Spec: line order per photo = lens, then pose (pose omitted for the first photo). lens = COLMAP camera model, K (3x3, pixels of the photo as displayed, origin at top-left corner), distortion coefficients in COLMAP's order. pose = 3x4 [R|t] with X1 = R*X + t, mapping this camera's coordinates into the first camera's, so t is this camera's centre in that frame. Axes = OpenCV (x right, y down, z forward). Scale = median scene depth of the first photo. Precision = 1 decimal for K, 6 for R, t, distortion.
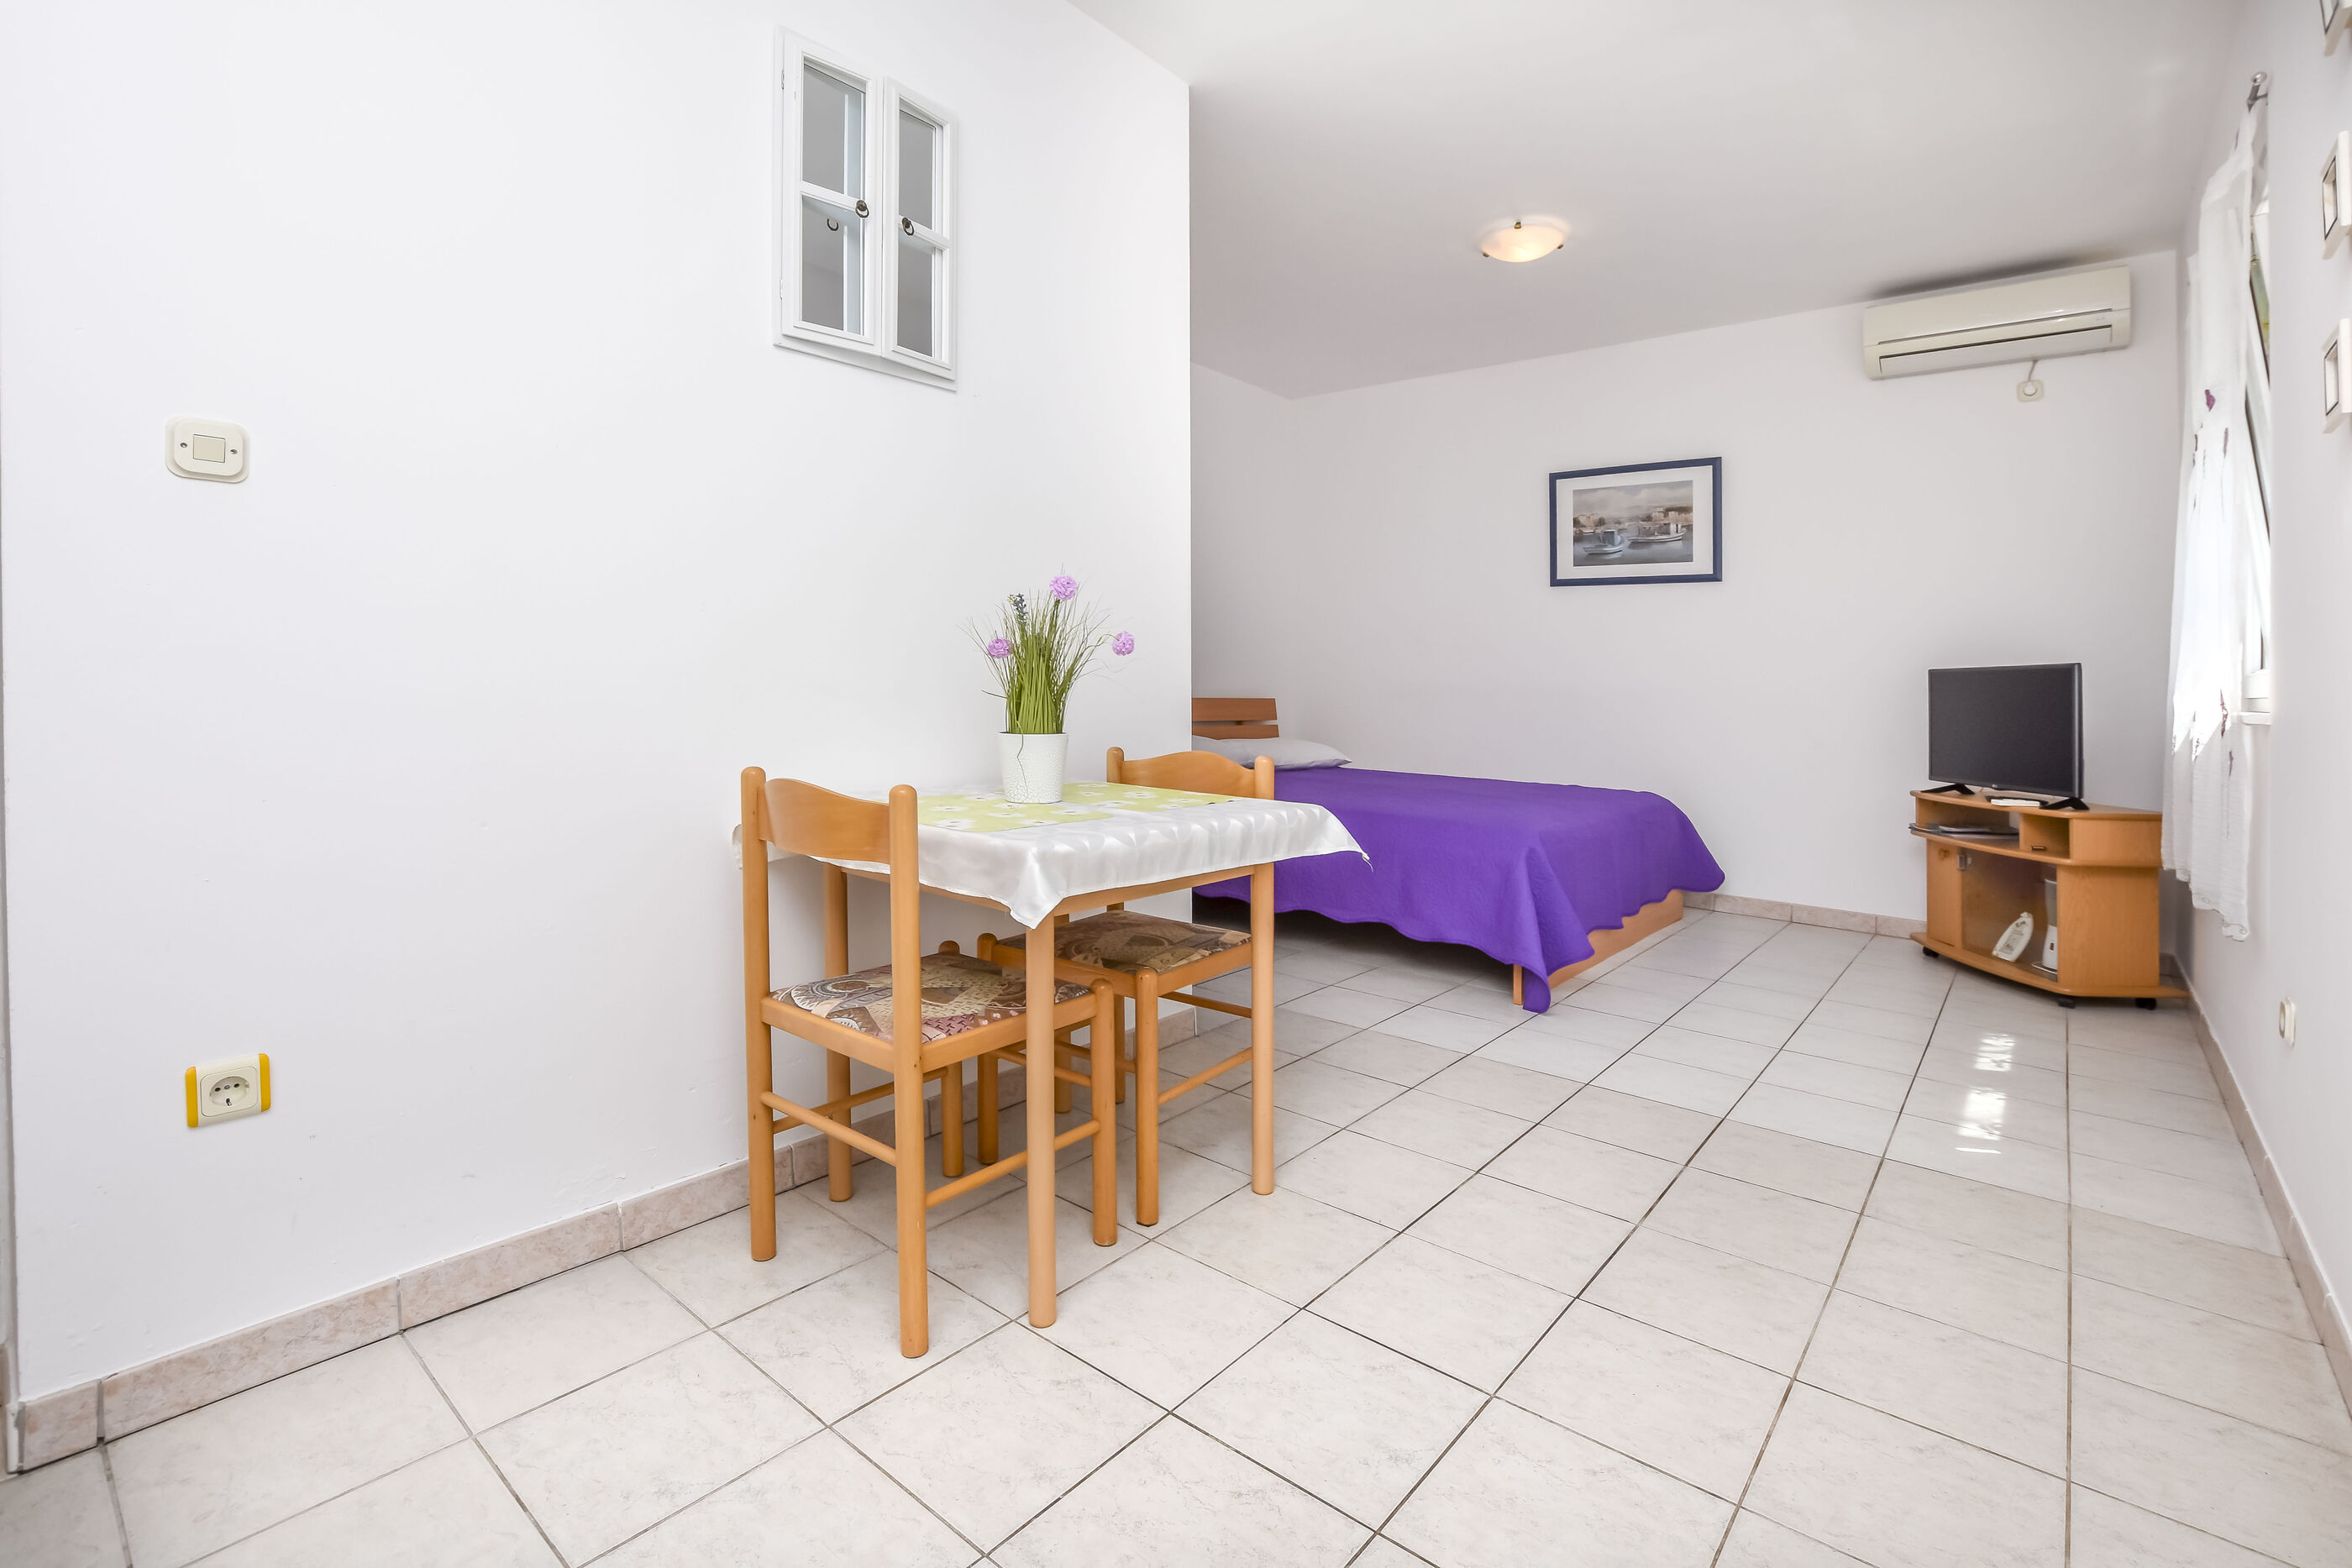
lens RADIAL K [[1065.5, 0, 1182.5], [0, 1065.5, 691.0], [0, 0, 1]] dist [0.015910, -0.000290]
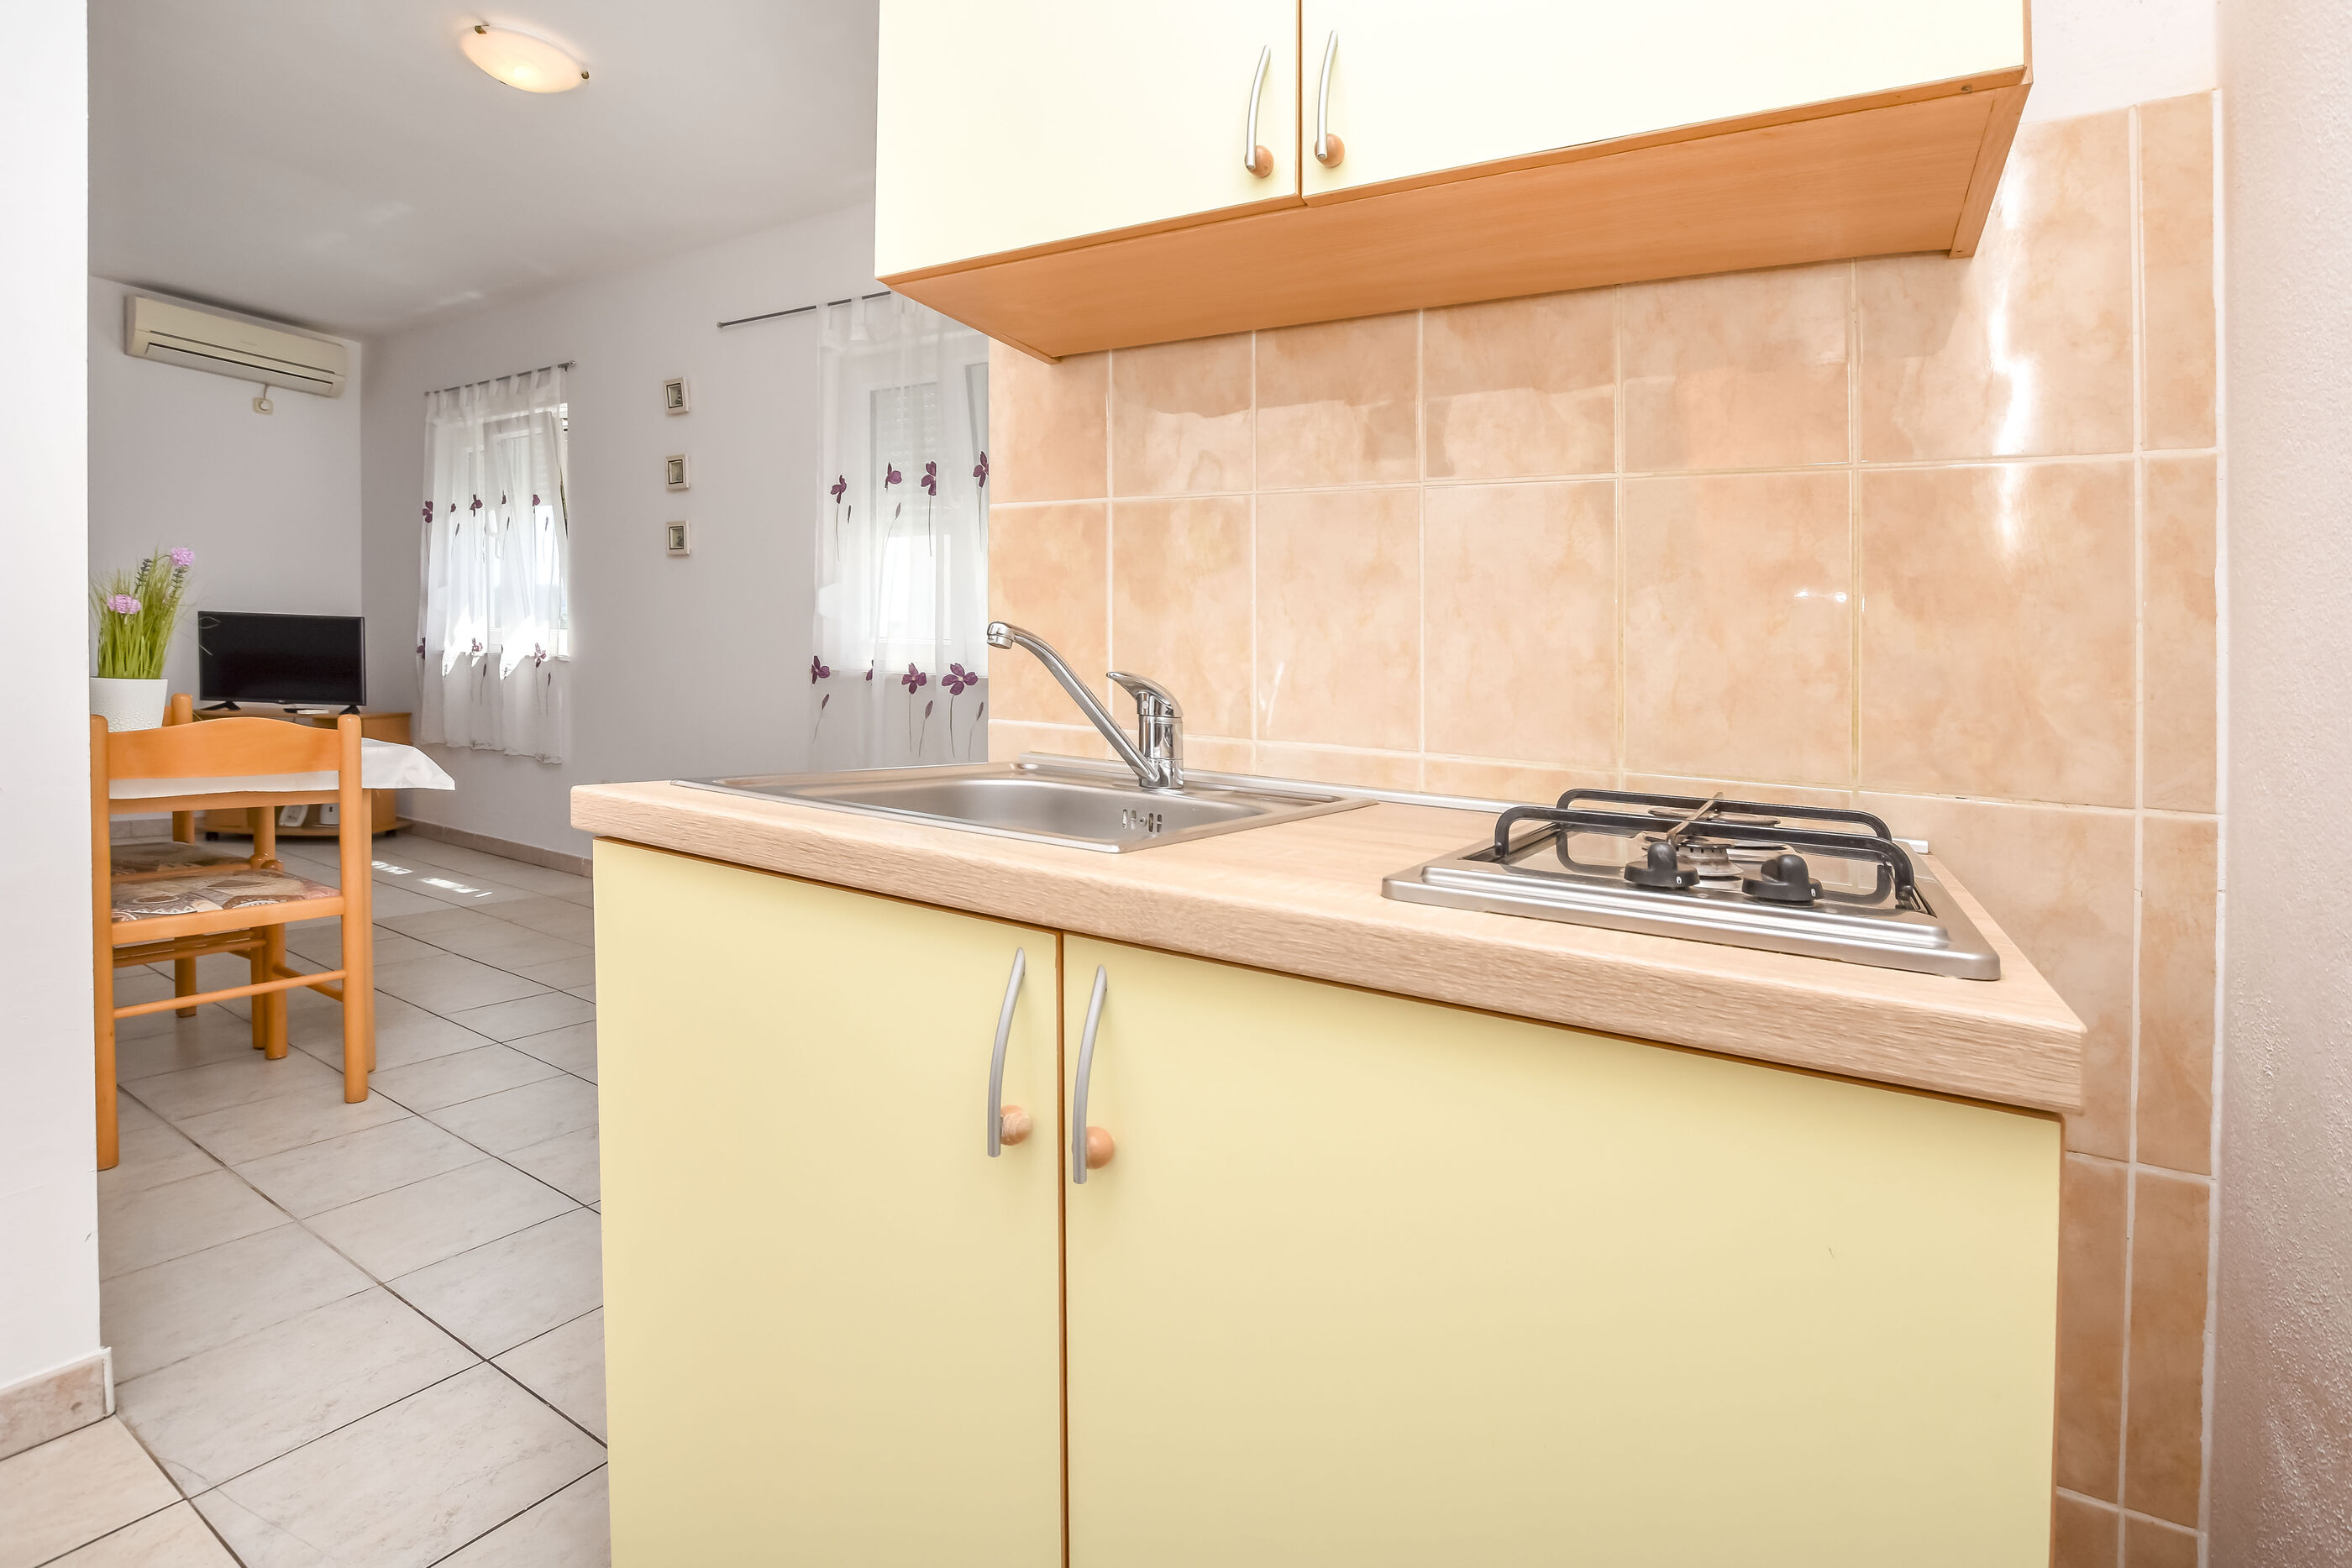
lens RADIAL K [[1064.6, 0, 1195.3], [0, 1064.6, 776.4], [0, 0, 1]] dist [-0.047054, 0.007494]
pose [[-0.161768, -0.102784, 0.981461, -0.653358], [-0.064676, 0.993527, 0.093388, -0.014226], [-0.984707, -0.048370, -0.167368, 0.043846]]
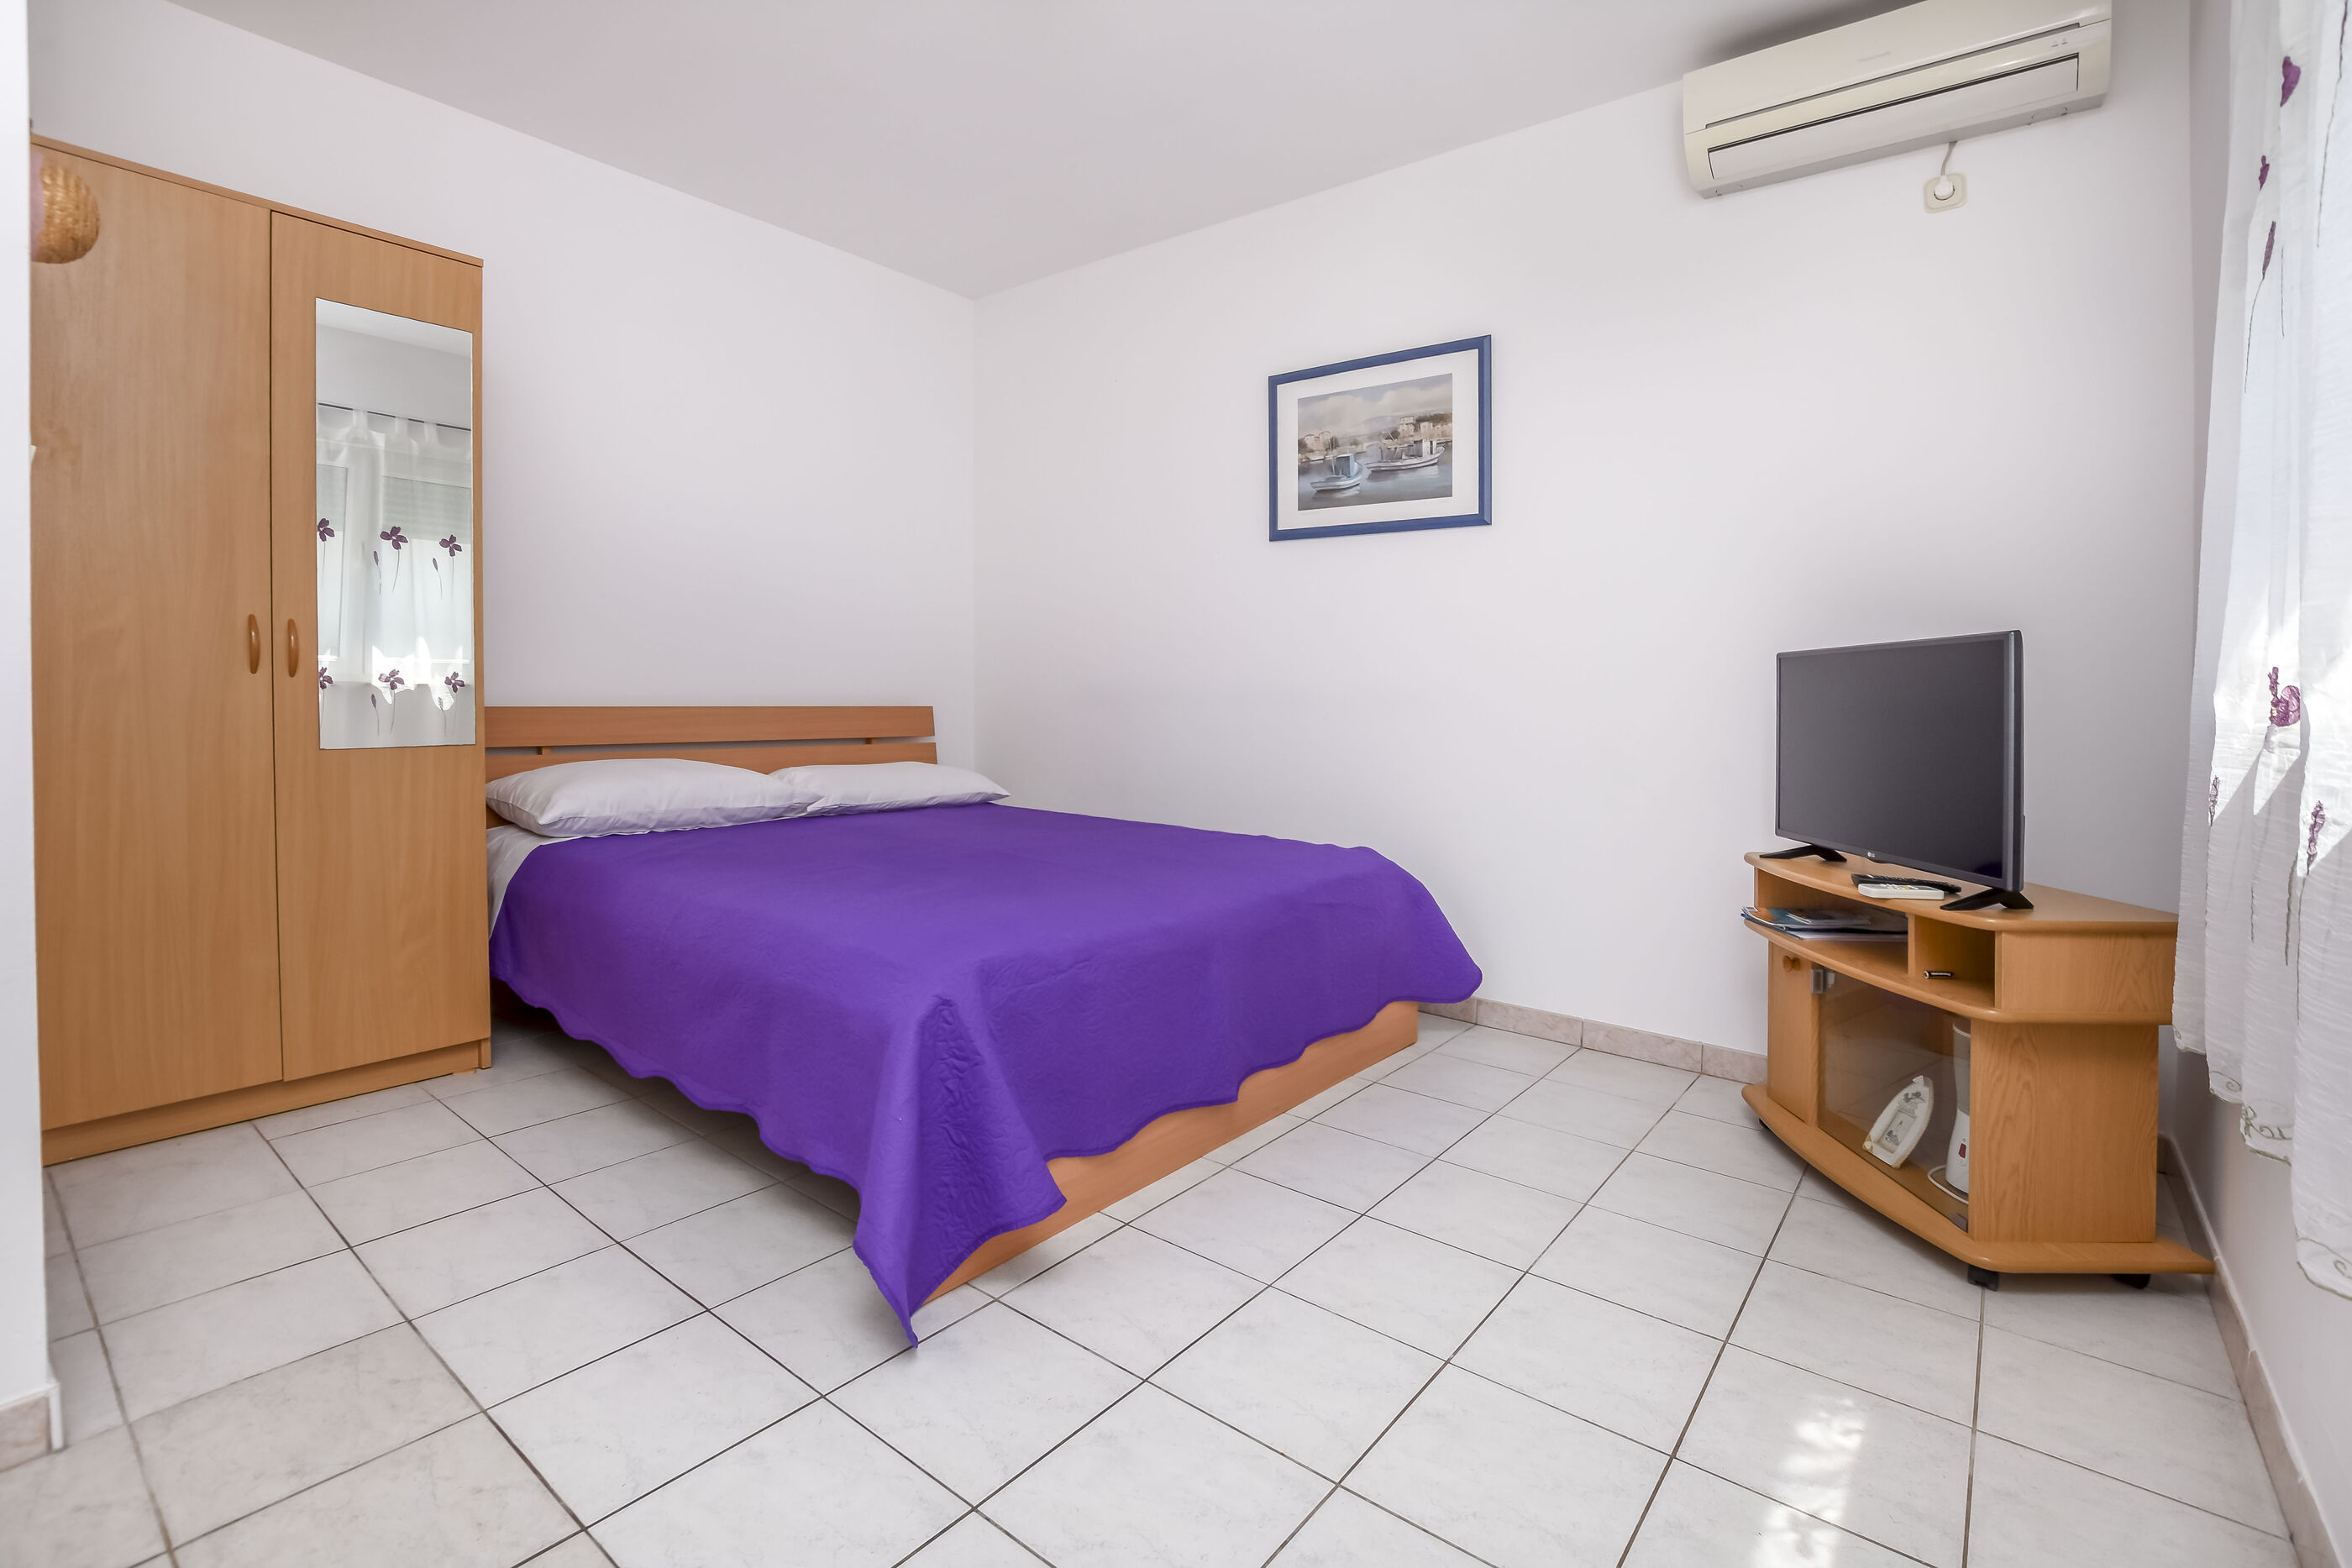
lens RADIAL K [[1017.9, 0, 1173.8], [0, 1017.9, 715.6], [0, 0, 1]] dist [-0.017032, 0.006967]
pose [[0.999968, -0.001291, -0.007859, 0.334038], [0.001419, 0.999866, 0.016325, 0.004580], [0.007837, -0.016335, 0.999836, 0.396726]]
